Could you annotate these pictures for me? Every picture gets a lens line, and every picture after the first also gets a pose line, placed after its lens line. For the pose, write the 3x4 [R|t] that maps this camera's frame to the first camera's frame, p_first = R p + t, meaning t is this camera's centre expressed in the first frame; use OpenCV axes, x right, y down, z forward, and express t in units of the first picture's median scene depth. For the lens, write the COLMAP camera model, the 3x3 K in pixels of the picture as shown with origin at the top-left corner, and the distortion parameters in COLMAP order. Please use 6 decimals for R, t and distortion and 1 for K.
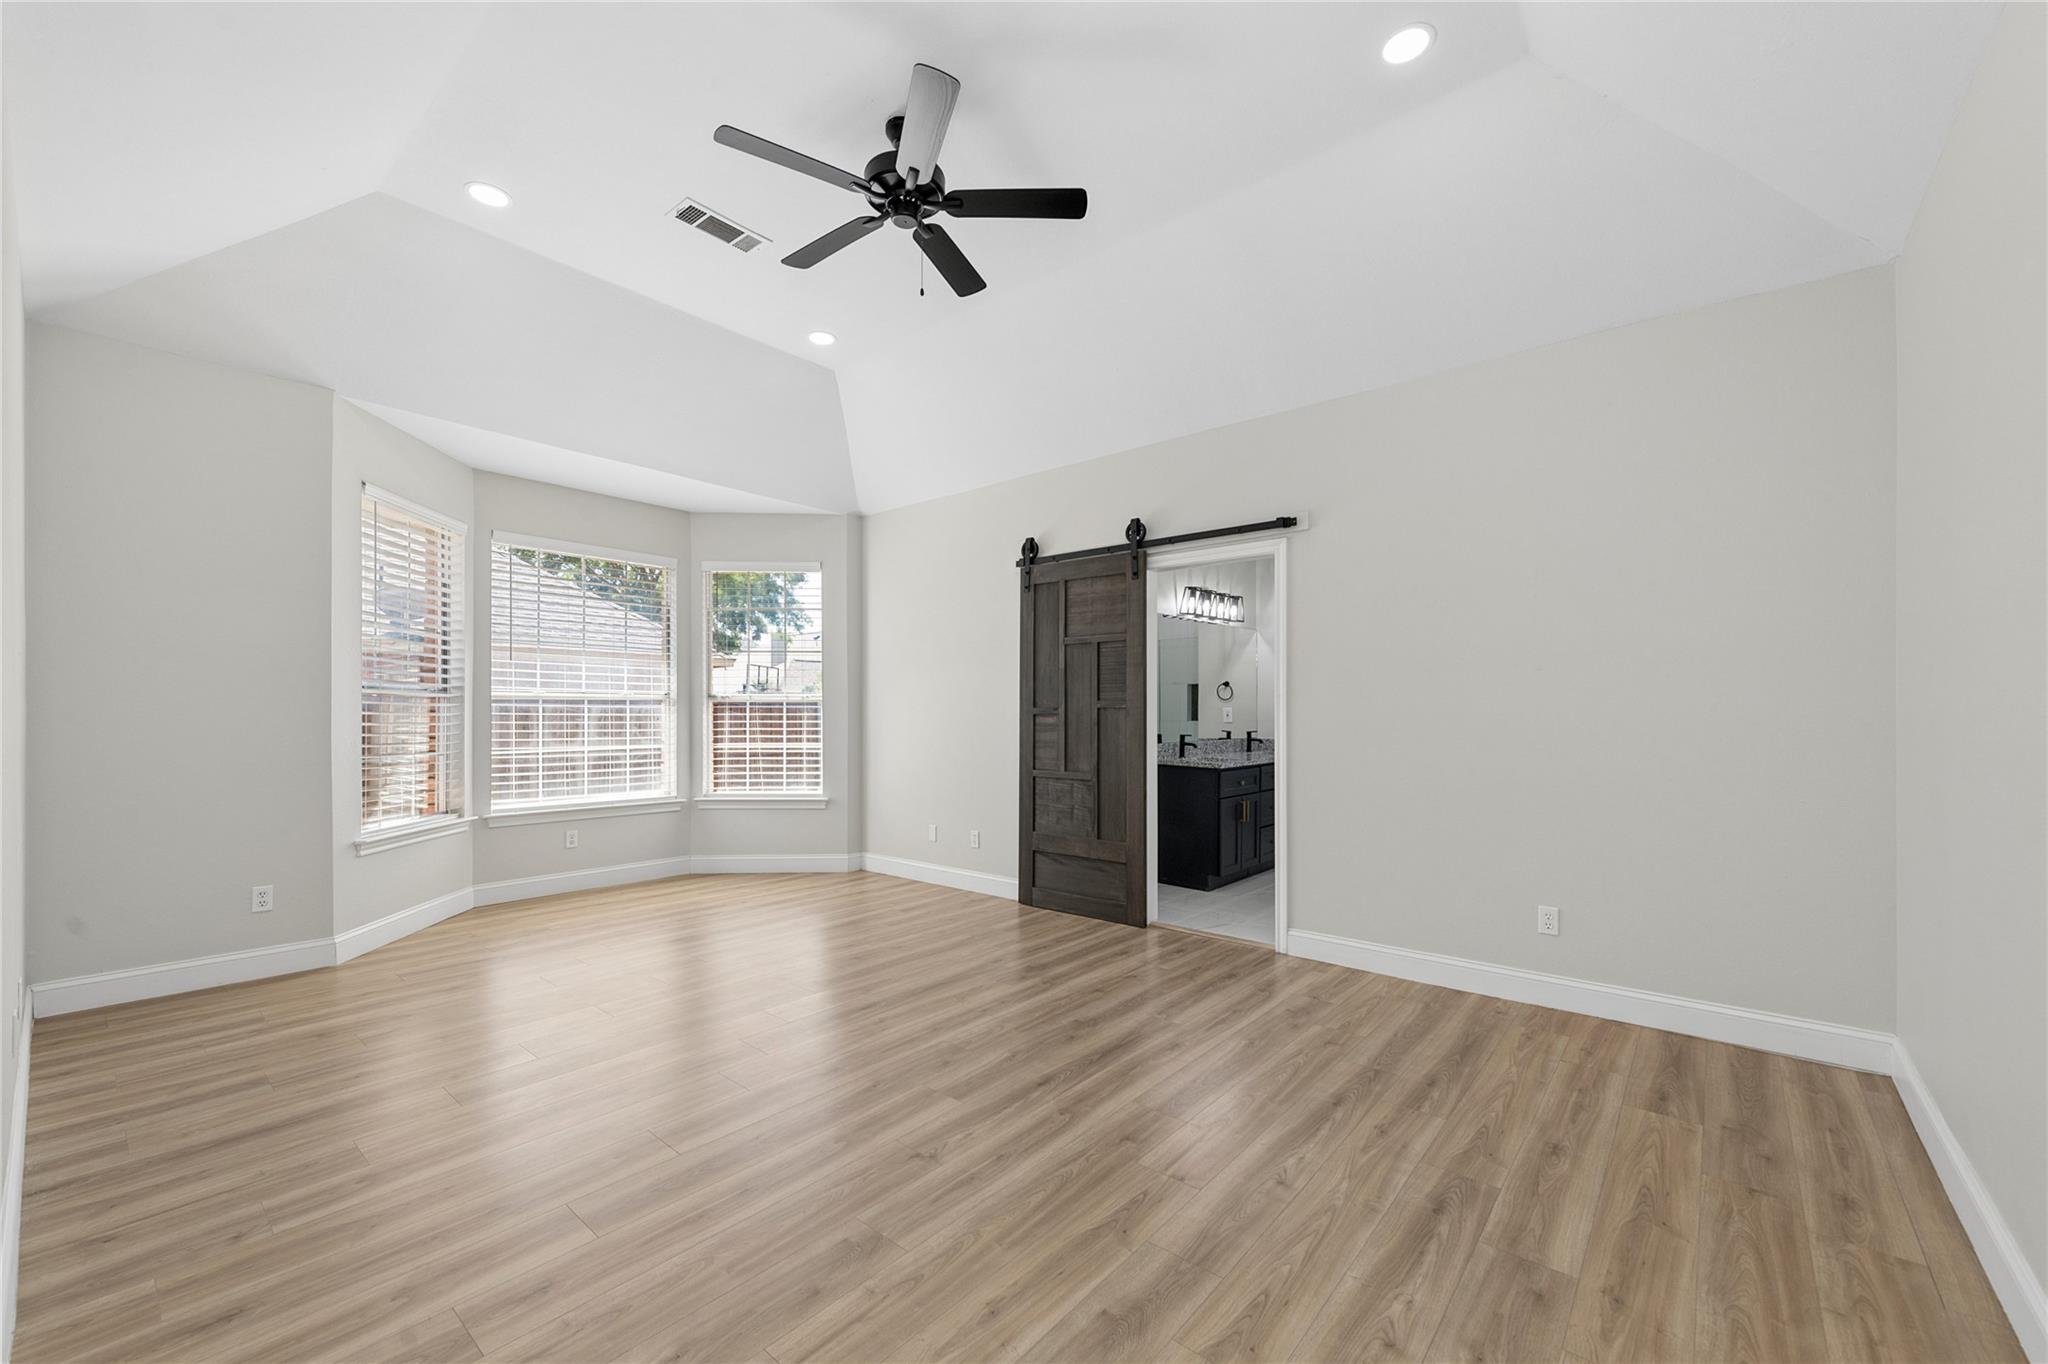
lens RADIAL K [[804.9, 0, 1026.5], [0, 804.9, 696.3], [0, 0, 1]] dist [0.004513, -0.002440]
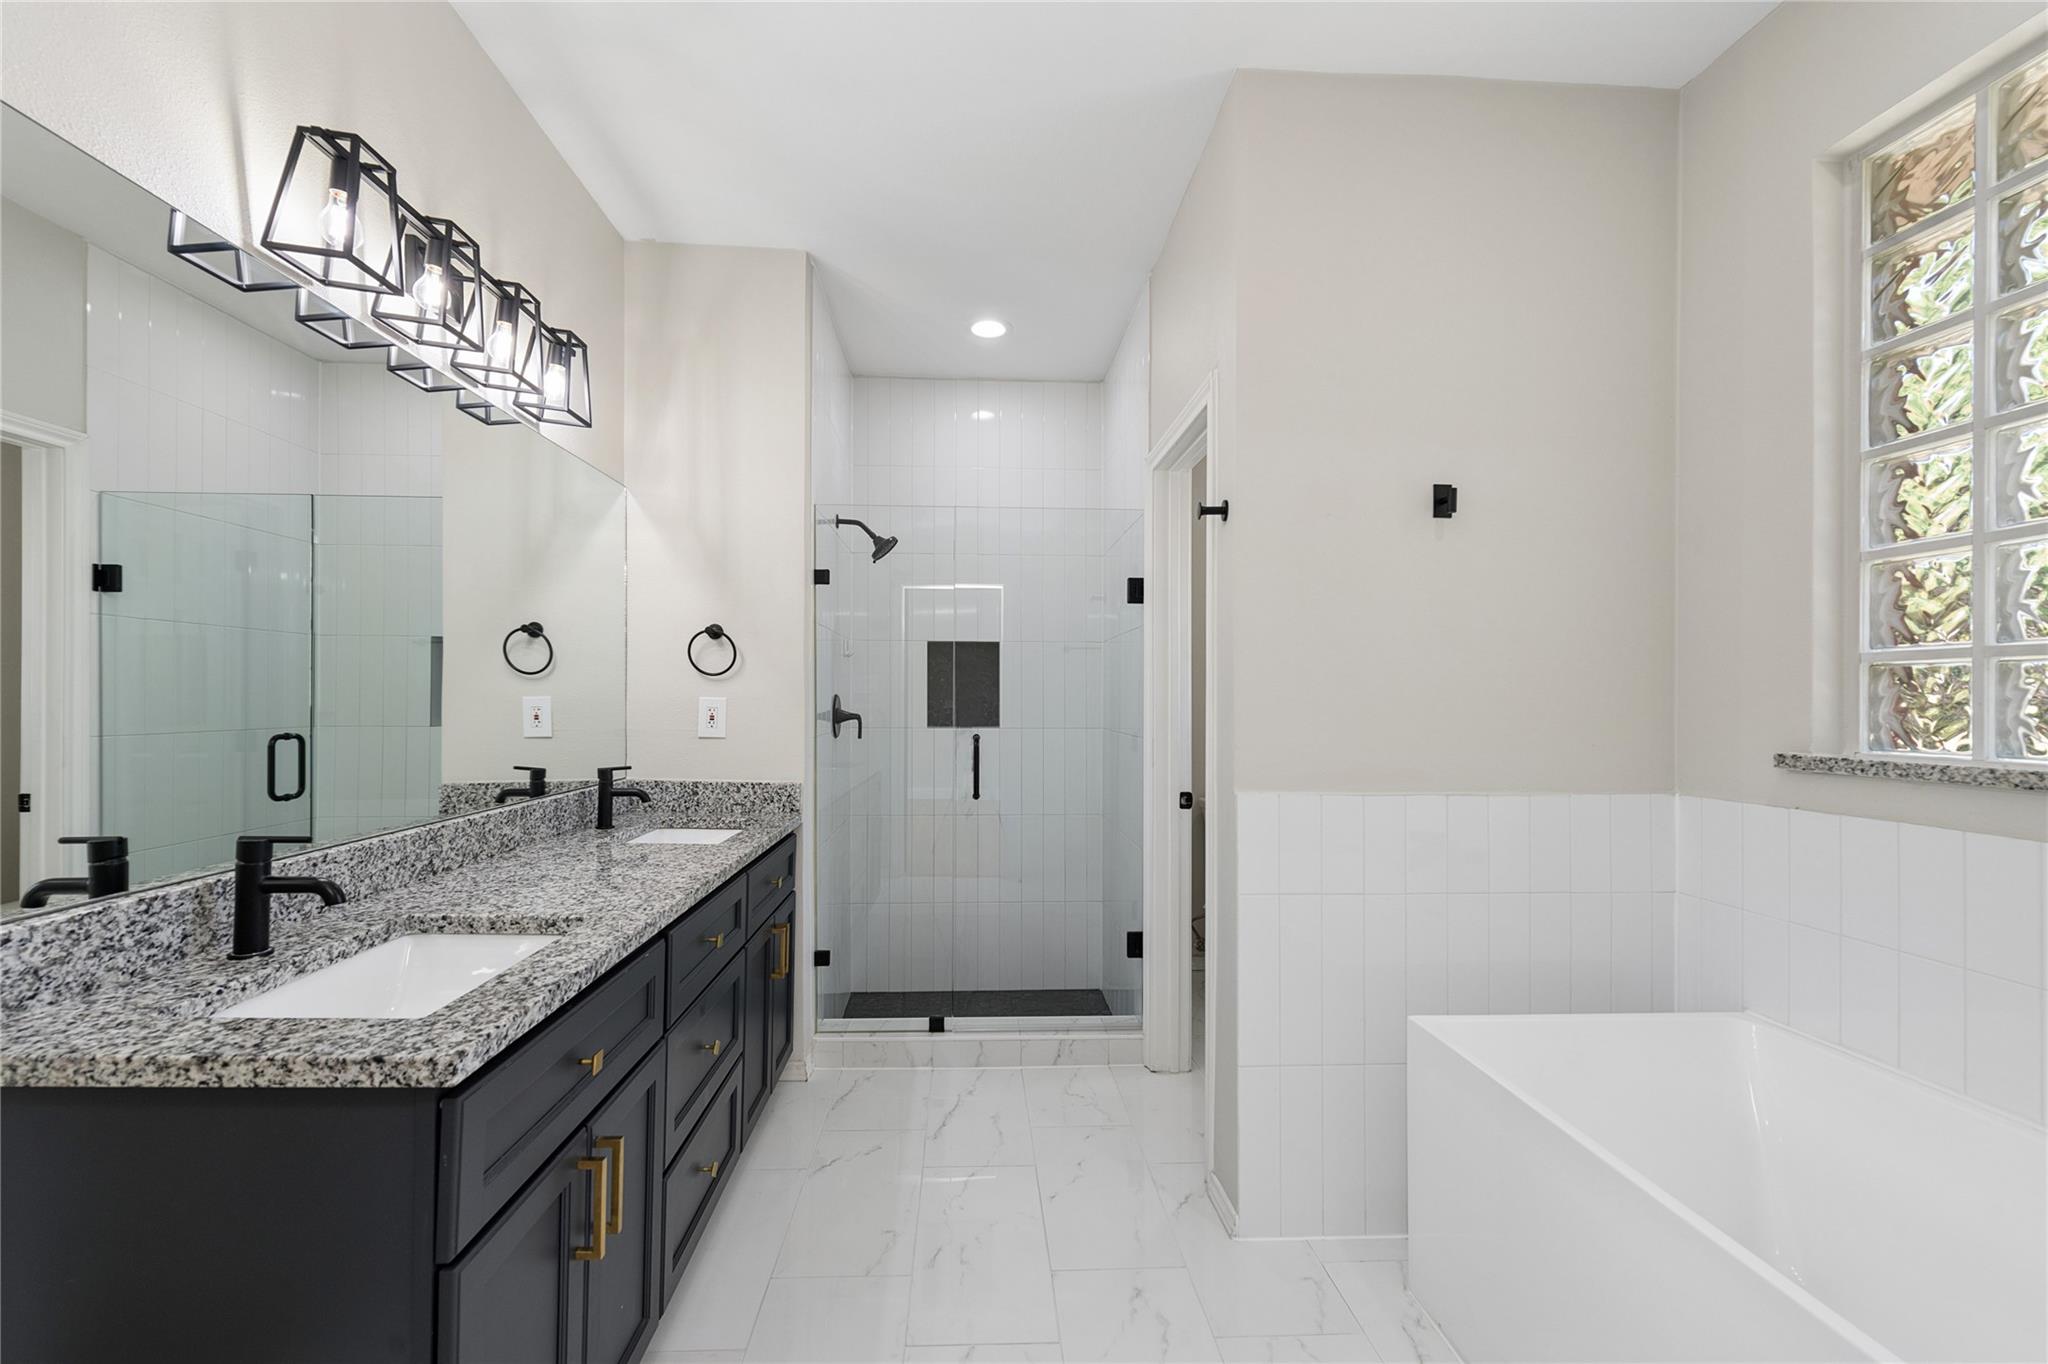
lens RADIAL K [[804.9, 0, 1020.6], [0, 804.9, 695.7], [0, 0, 1]] dist [0.004513, -0.002440]
pose [[0.718897, 0.001737, 0.695115, 0.168125], [-0.006590, 0.999969, 0.004316, 0.011714], [-0.695086, -0.007684, 0.718886, 0.641492]]
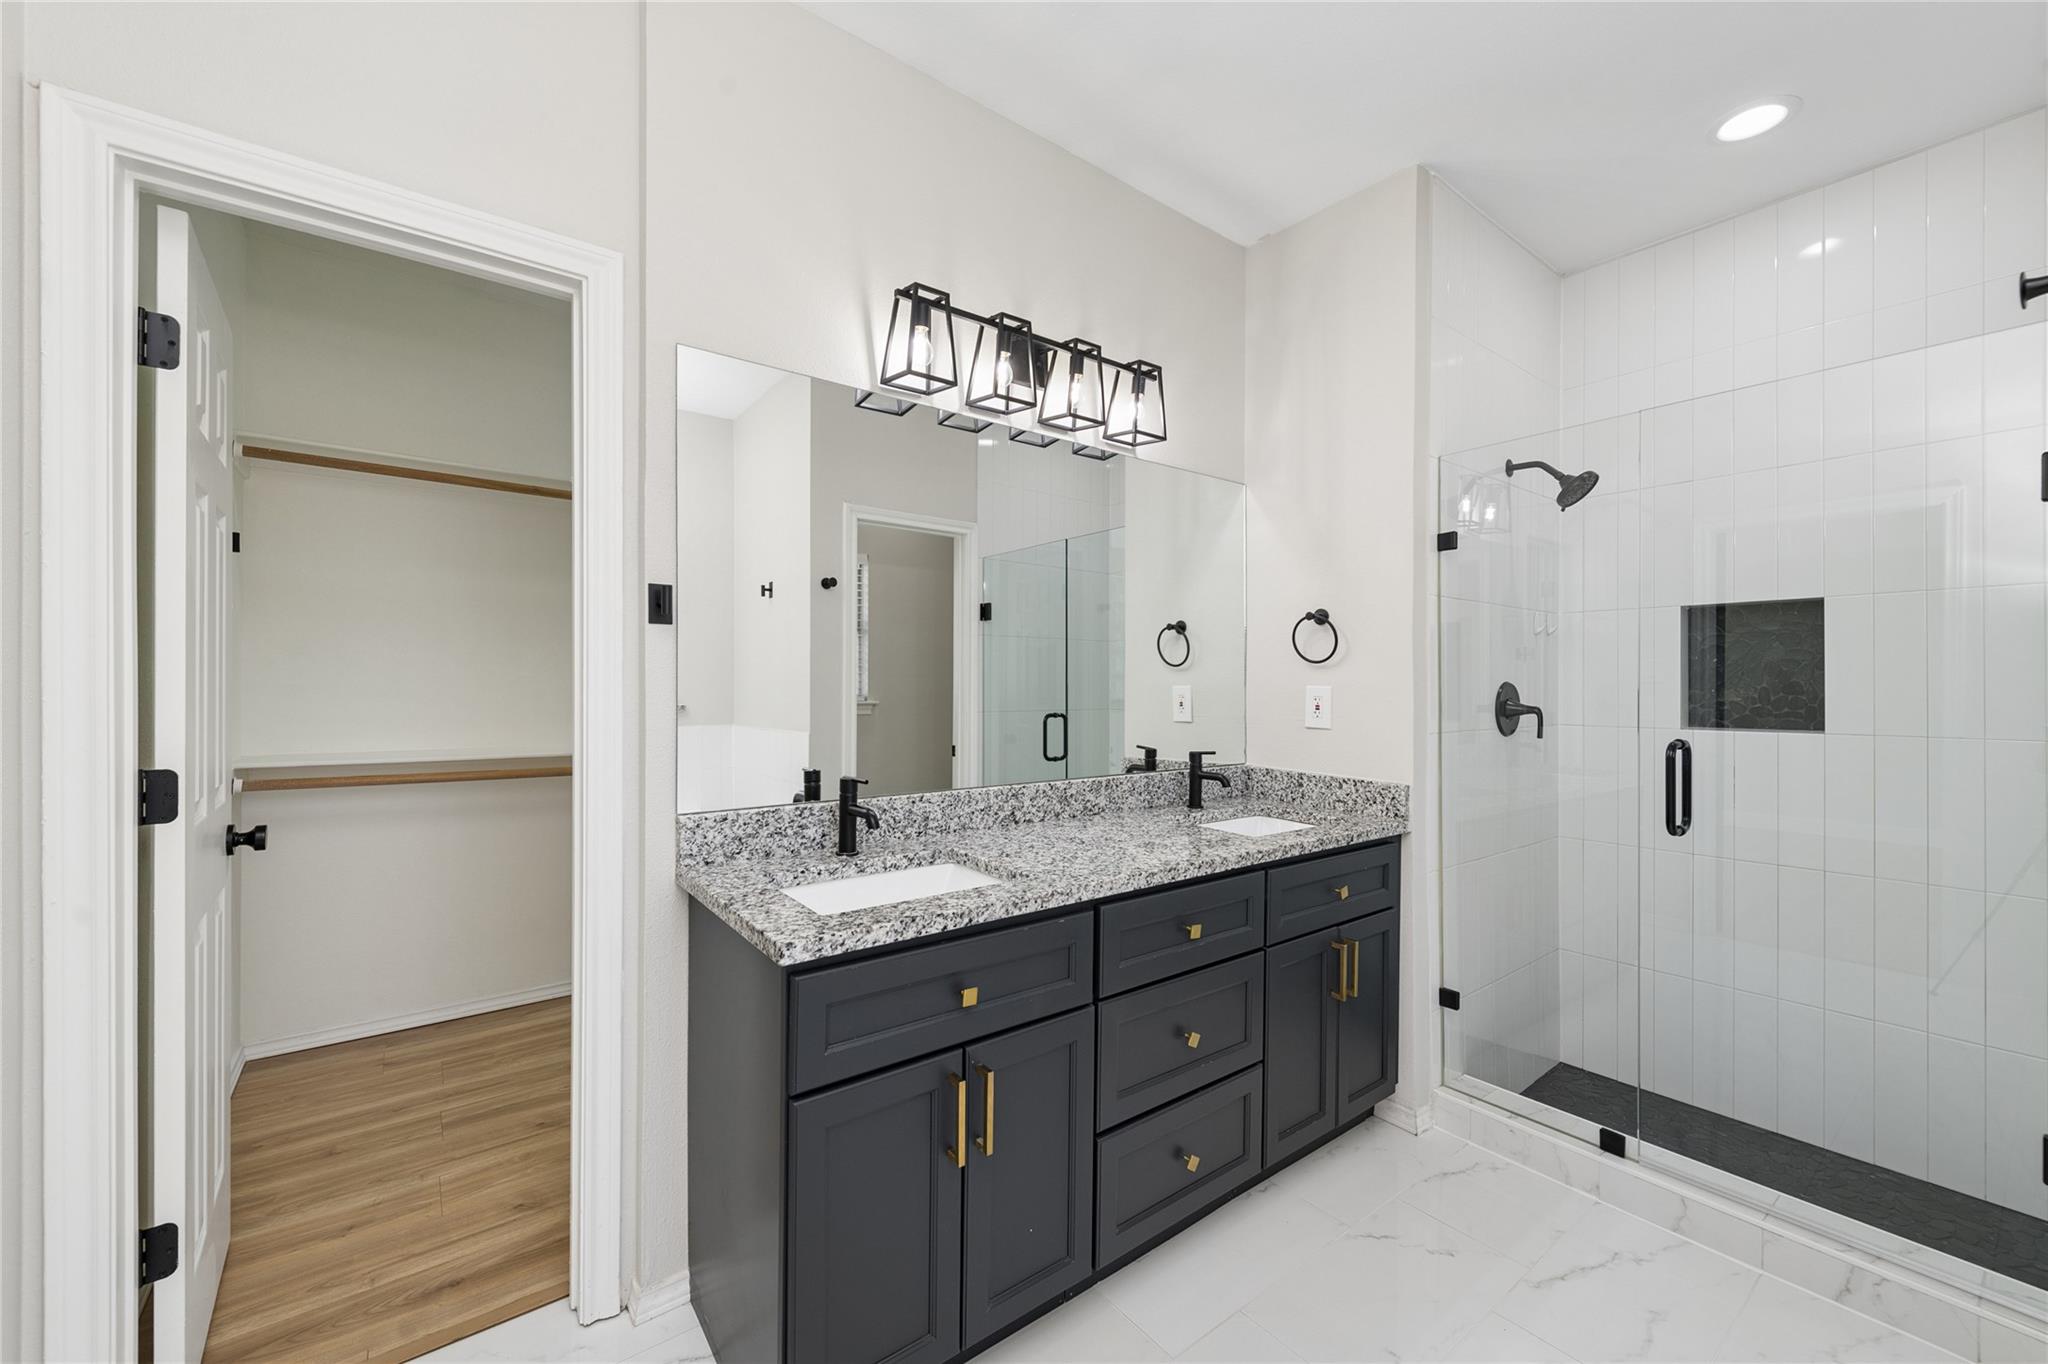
lens RADIAL K [[804.9, 0, 1025.5], [0, 804.9, 684.1], [0, 0, 1]] dist [0.004513, -0.002440]
pose [[0.979275, -0.002720, -0.202518, 0.275066], [0.003318, 0.999991, 0.002611, 0.013033], [0.202509, -0.003229, 0.979275, 0.634967]]
